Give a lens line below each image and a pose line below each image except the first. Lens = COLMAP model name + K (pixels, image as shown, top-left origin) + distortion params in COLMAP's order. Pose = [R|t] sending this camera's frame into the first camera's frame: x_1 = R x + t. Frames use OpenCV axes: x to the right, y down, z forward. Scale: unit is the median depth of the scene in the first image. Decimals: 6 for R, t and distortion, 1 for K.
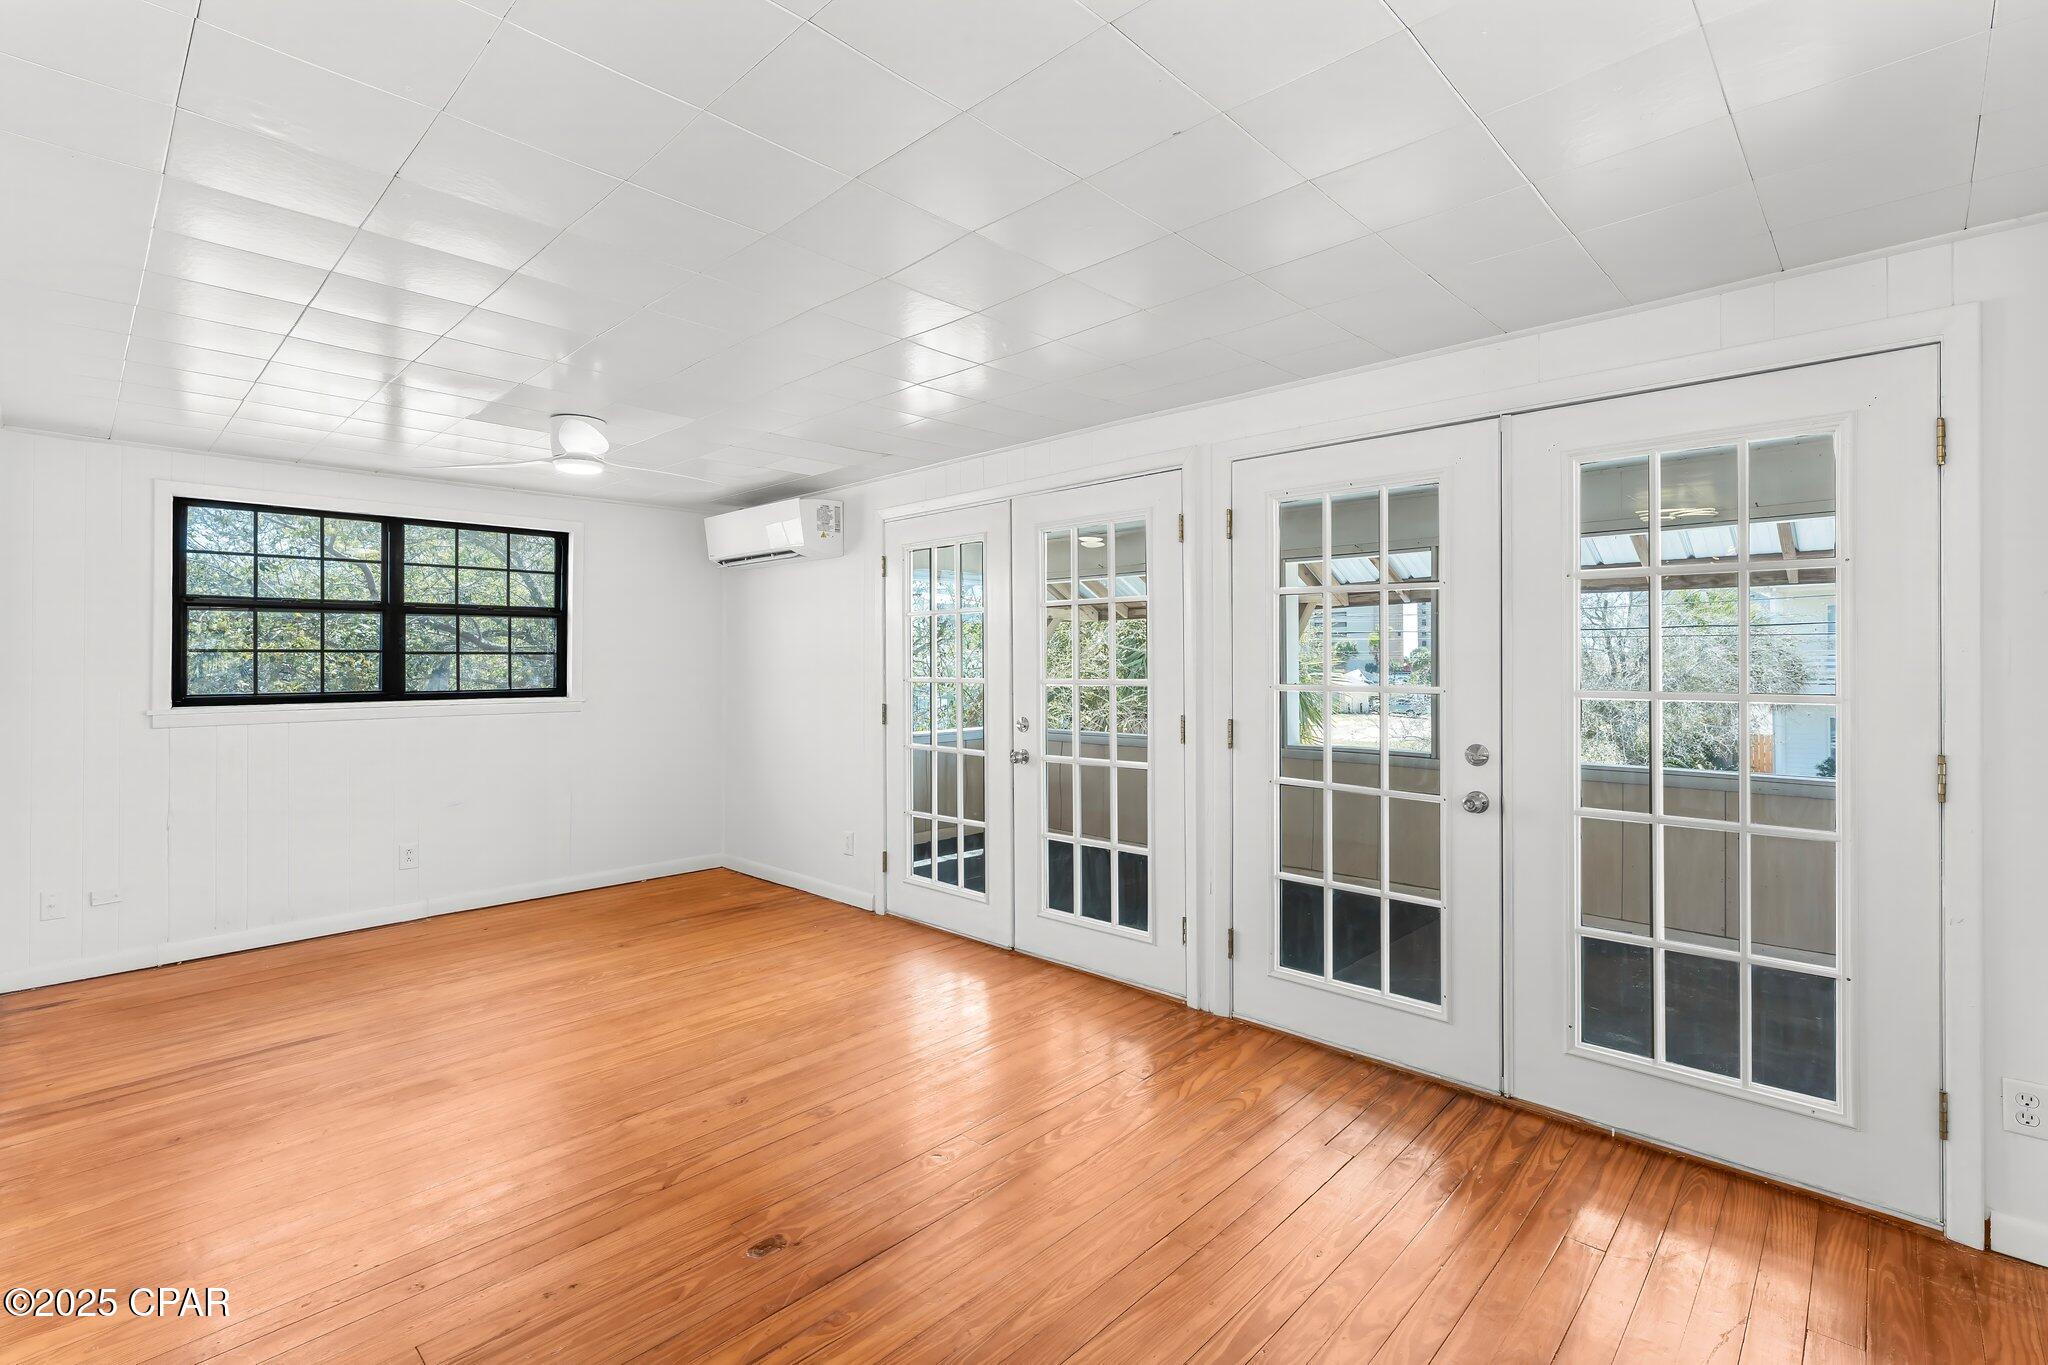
lens RADIAL K [[920.6, 0, 1023.8], [0, 920.6, 659.5], [0, 0, 1]] dist [-0.007145, 0.000171]
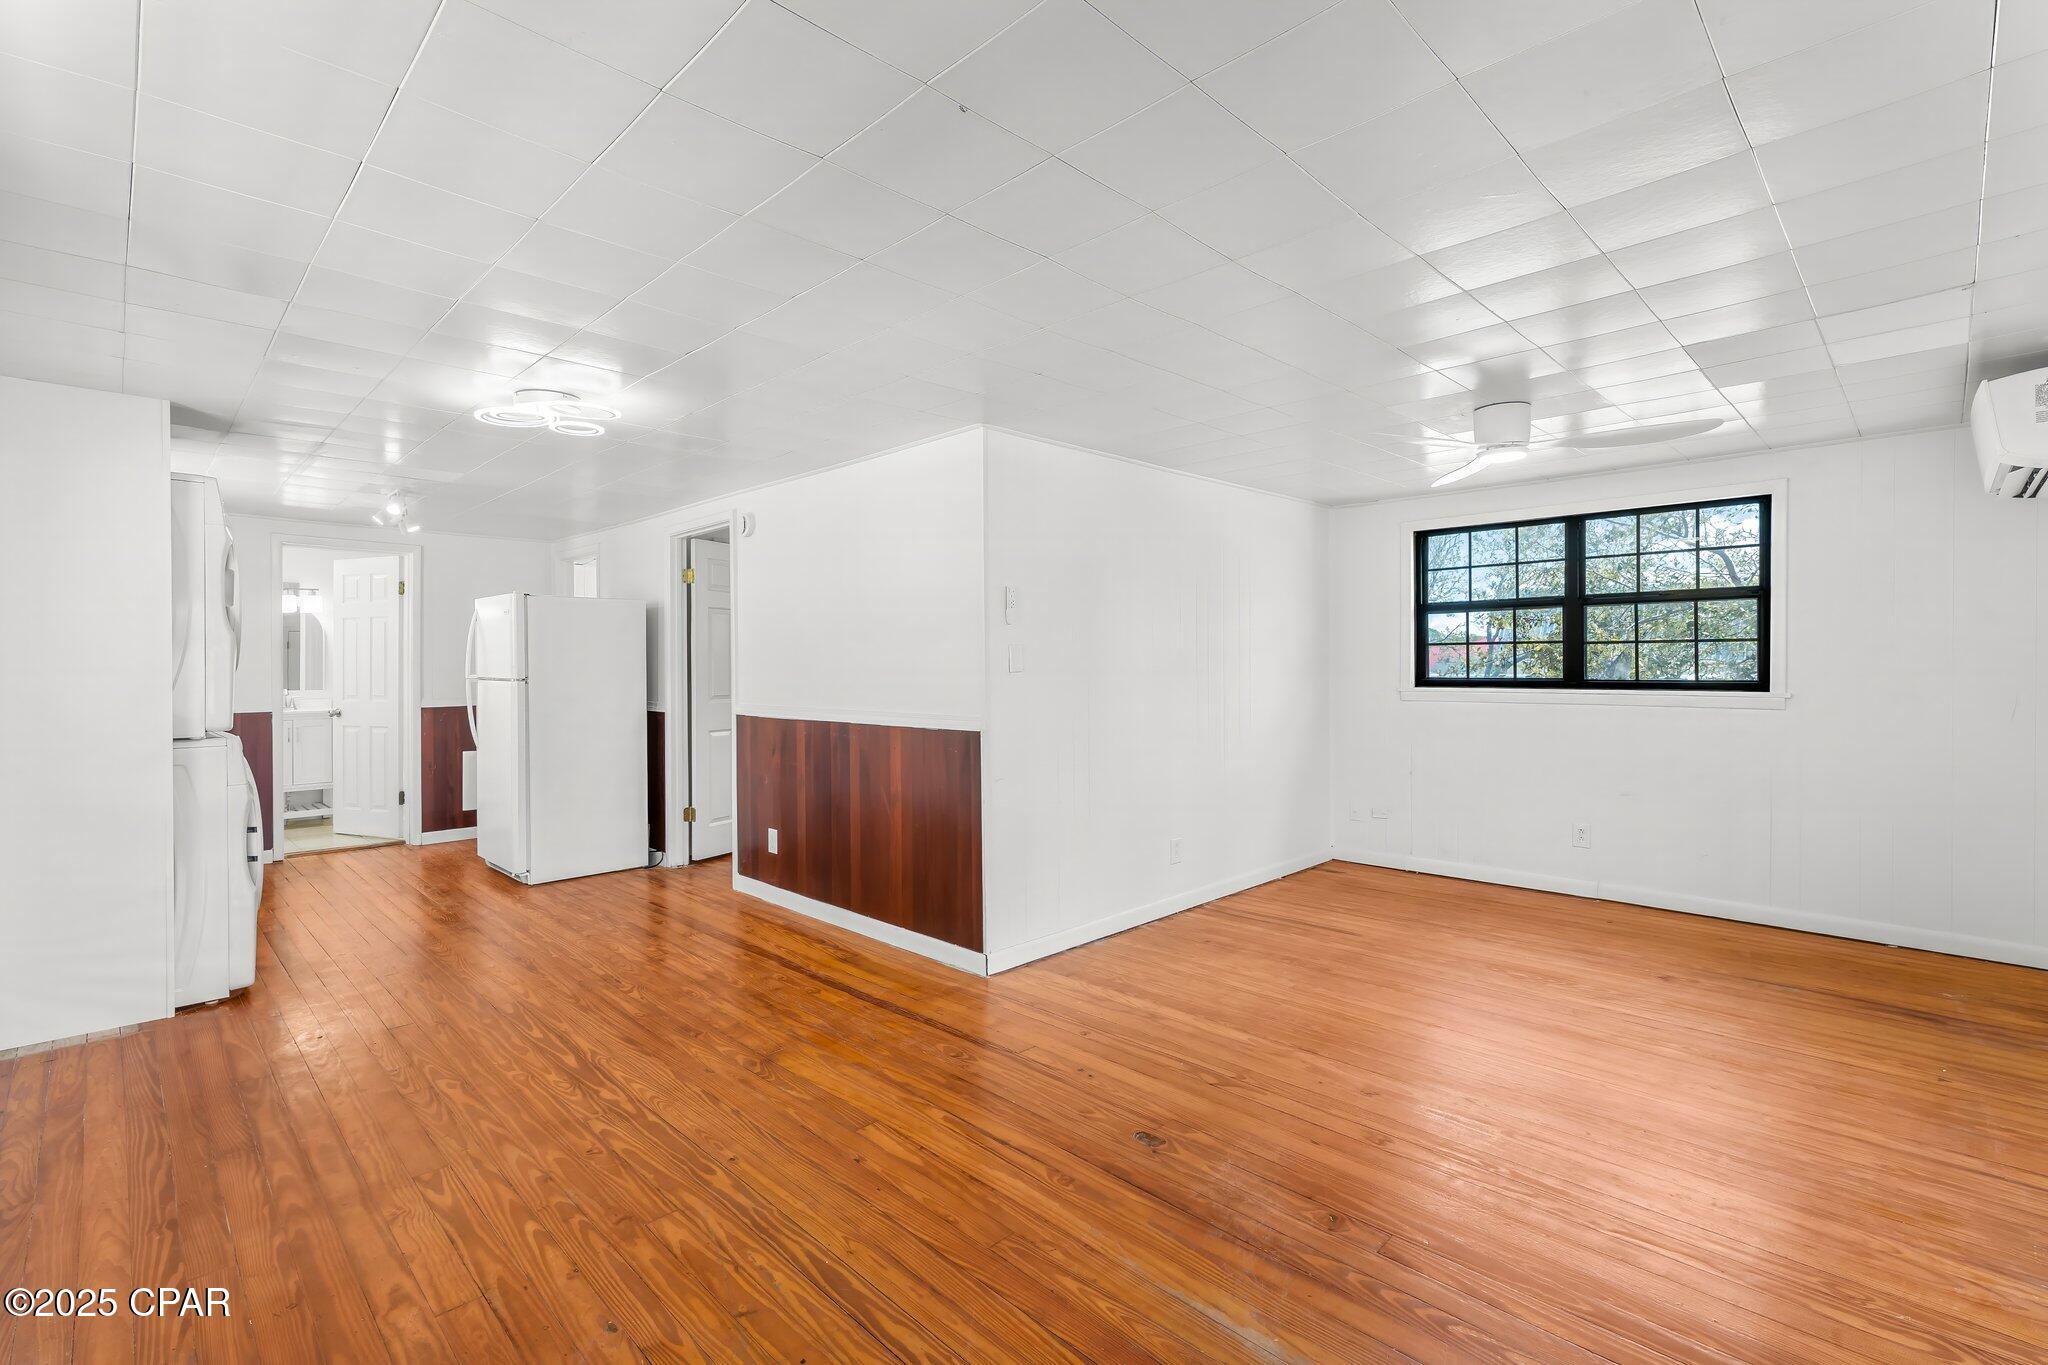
lens RADIAL K [[919.1, 0, 1012.3], [0, 919.1, 681.0], [0, 0, 1]] dist [-0.000838, 0.000039]
pose [[-0.027103, 0.027588, -0.999252, 0.419483], [0.011117, 0.999566, 0.027295, 0.000492], [0.999571, -0.010369, -0.027398, 0.392457]]
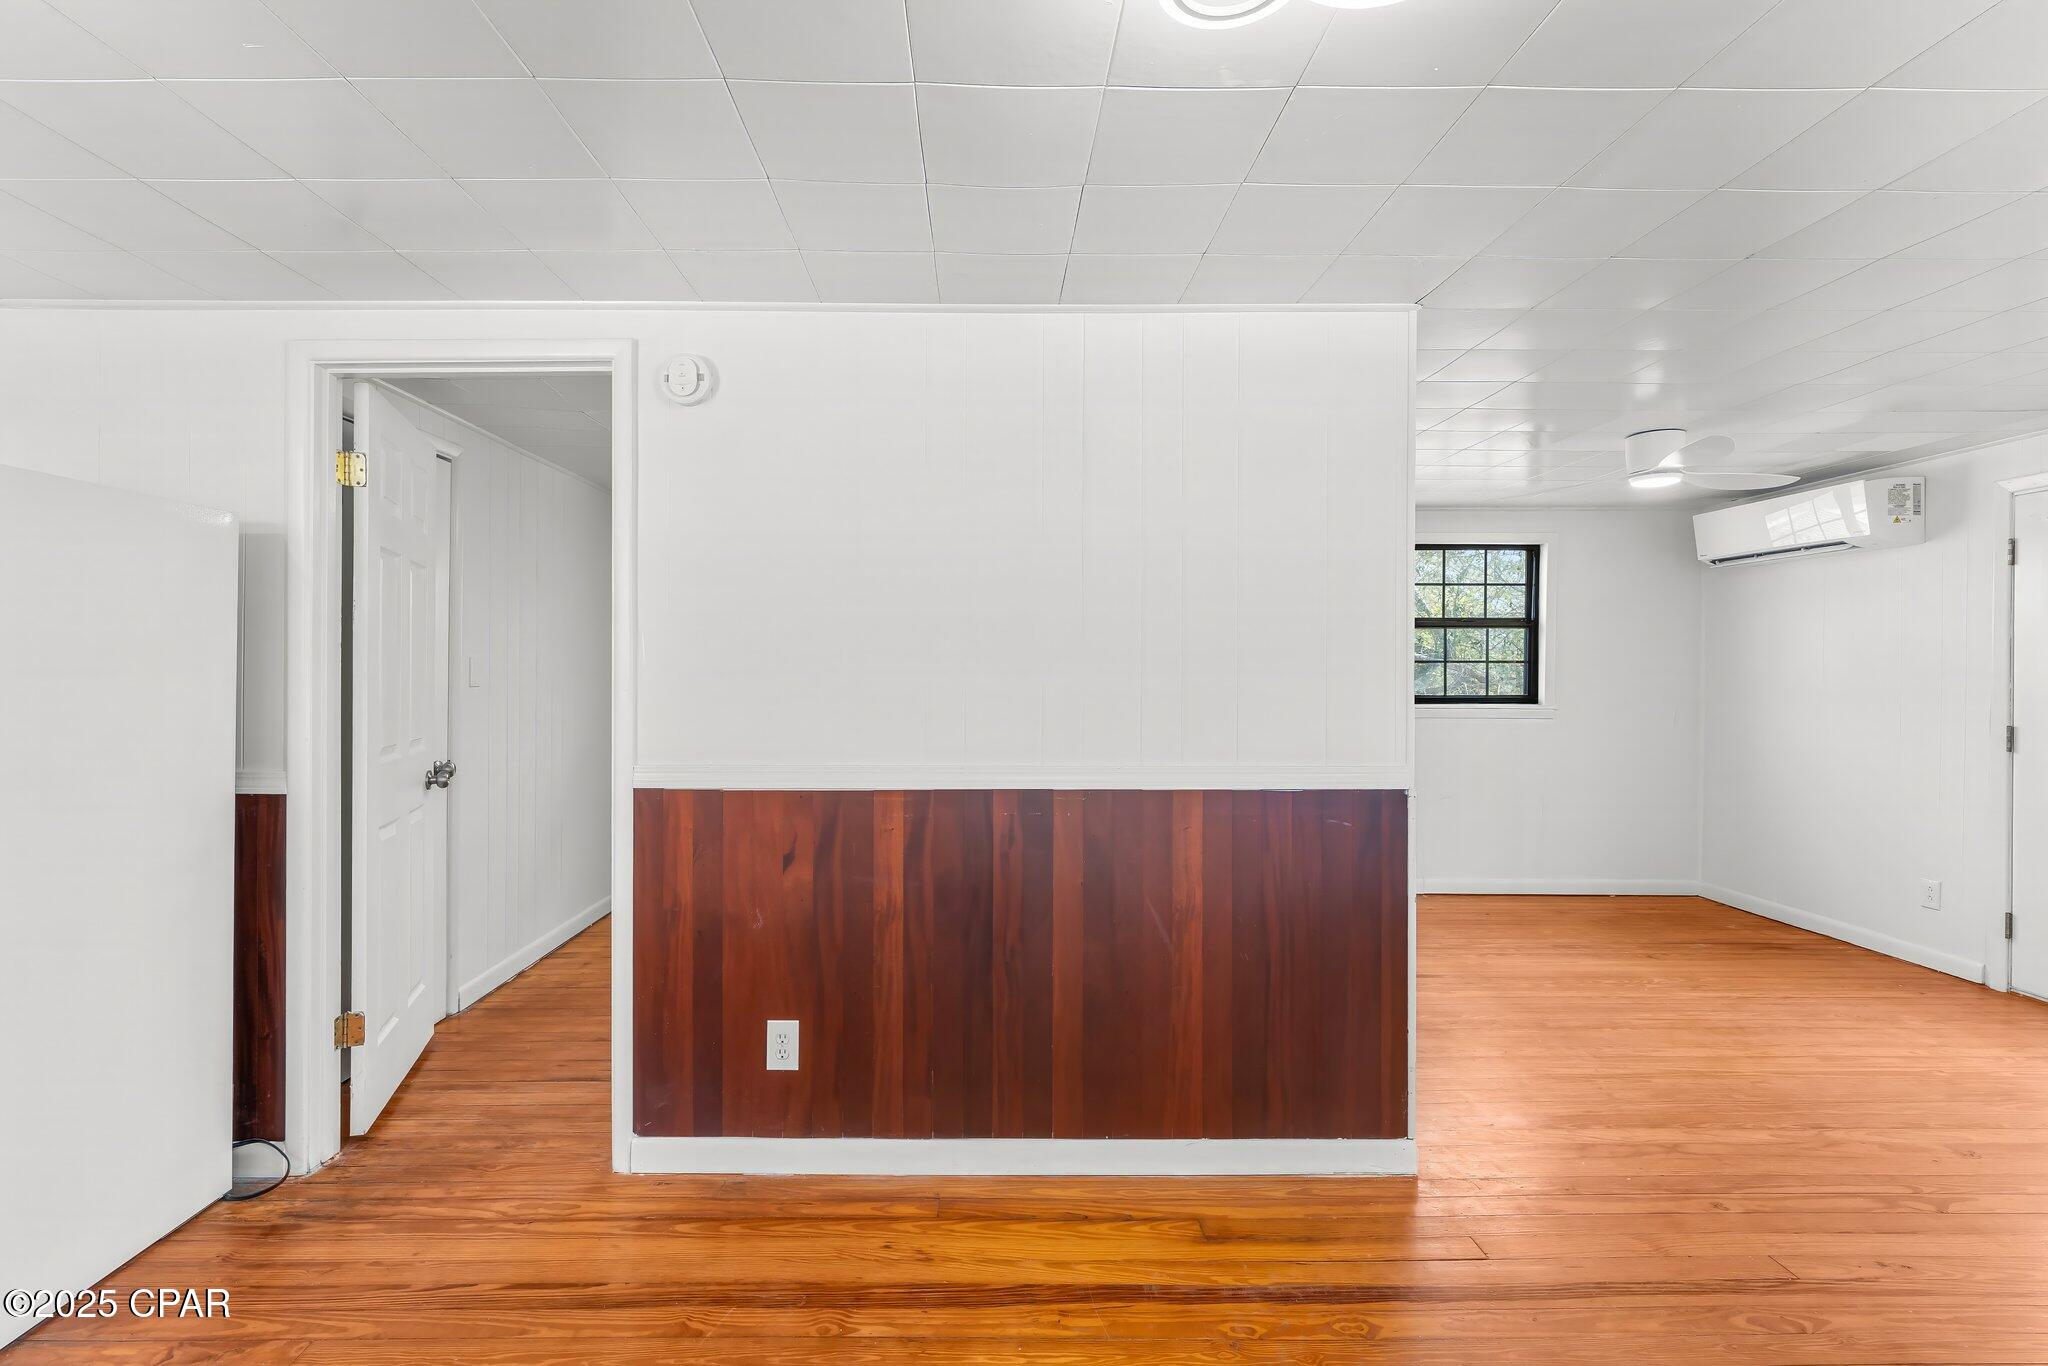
lens RADIAL K [[948.9, 0, 983.0], [0, 948.9, 674.1], [0, 0, 1]] dist [0.001153, -0.000507]
pose [[0.692883, 0.008751, -0.720997, -0.190216], [-0.003852, 0.999957, 0.008436, 0.000365], [0.721040, -0.003068, 0.692887, -0.217961]]
